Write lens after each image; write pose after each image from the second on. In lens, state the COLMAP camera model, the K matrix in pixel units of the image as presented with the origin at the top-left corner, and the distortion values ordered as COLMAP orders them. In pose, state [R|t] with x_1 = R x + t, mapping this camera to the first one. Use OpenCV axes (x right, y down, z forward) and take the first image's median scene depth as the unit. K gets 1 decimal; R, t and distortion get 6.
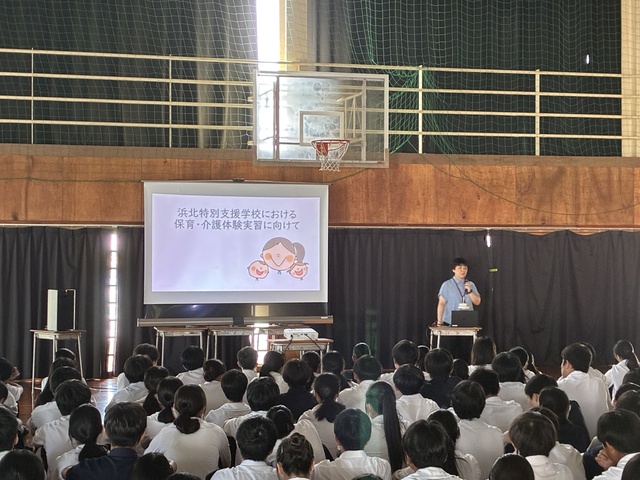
lens RADIAL K [[1381.0, 0, 320.0], [0, 1381.0, 240.0], [0, 0, 1]] dist [0.165109, -0.489508]
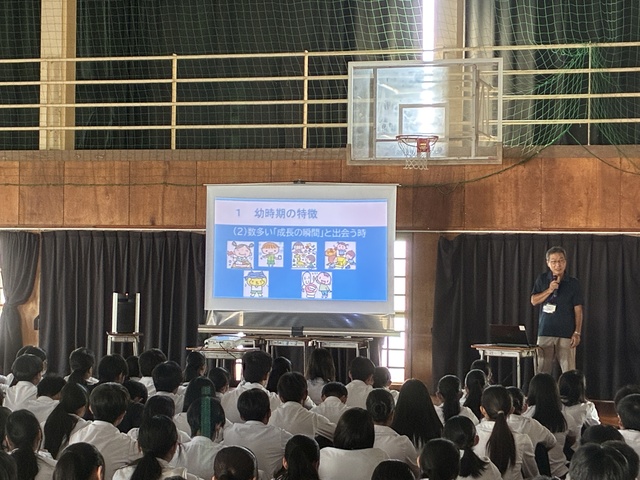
lens RADIAL K [[1504.5, 0, 320.0], [0, 1504.5, 240.0], [0, 0, 1]] dist [0.236401, -0.146600]
pose [[0.840905, 0.002882, -0.541175, 0.478326], [-0.006780, 0.999963, -0.005210, 0.001616], [0.541140, 0.008050, 0.840894, 0.140240]]
